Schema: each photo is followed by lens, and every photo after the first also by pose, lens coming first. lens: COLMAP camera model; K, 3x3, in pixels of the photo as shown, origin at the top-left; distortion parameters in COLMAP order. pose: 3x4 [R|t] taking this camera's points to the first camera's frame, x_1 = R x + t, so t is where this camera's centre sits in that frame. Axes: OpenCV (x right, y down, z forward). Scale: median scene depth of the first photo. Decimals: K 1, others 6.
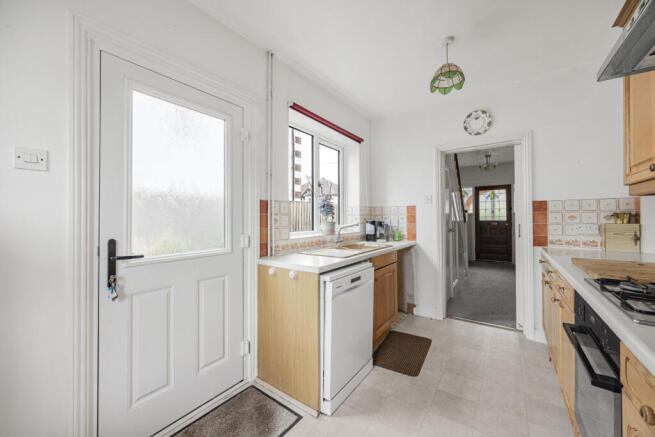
lens RADIAL K [[254.0, 0, 327.5], [0, 254.0, 218.5], [0, 0, 1]] dist [-0.001438, 0.000014]
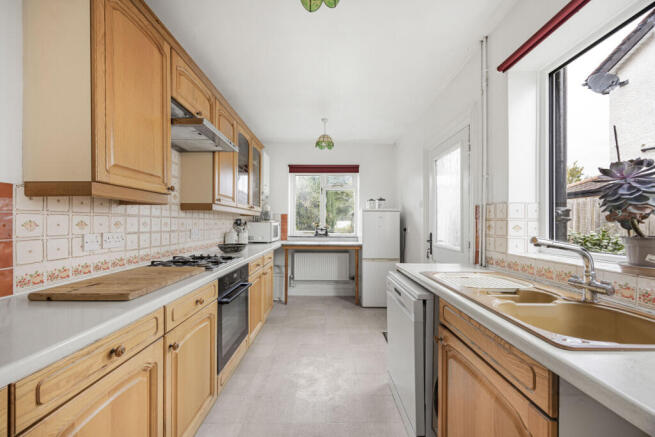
lens RADIAL K [[254.0, 0, 327.5], [0, 254.0, 218.5], [0, 0, 1]] dist [-0.001438, 0.000014]
pose [[-0.812808, -0.007424, -0.582484, 0.720178], [0.001652, 0.999885, -0.015049, -0.008685], [0.582529, -0.013194, -0.812703, 1.348553]]
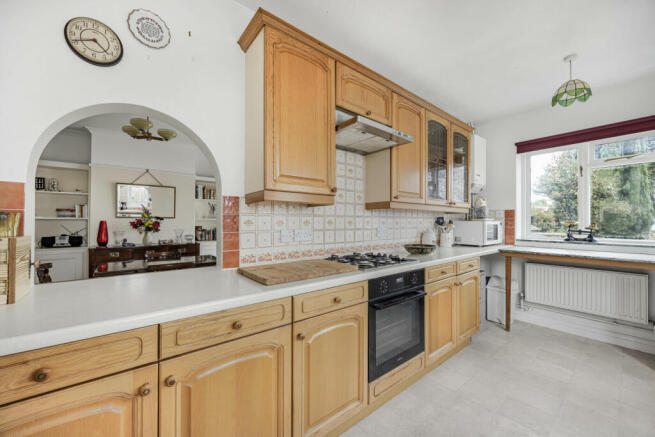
lens RADIAL K [[254.0, 0, 327.5], [0, 254.0, 218.5], [0, 0, 1]] dist [-0.001438, 0.000014]
pose [[-0.962741, 0.008709, 0.270285, 0.593387], [0.004596, 0.999864, -0.015848, -0.006490], [-0.270386, -0.014016, -0.962650, 1.306345]]
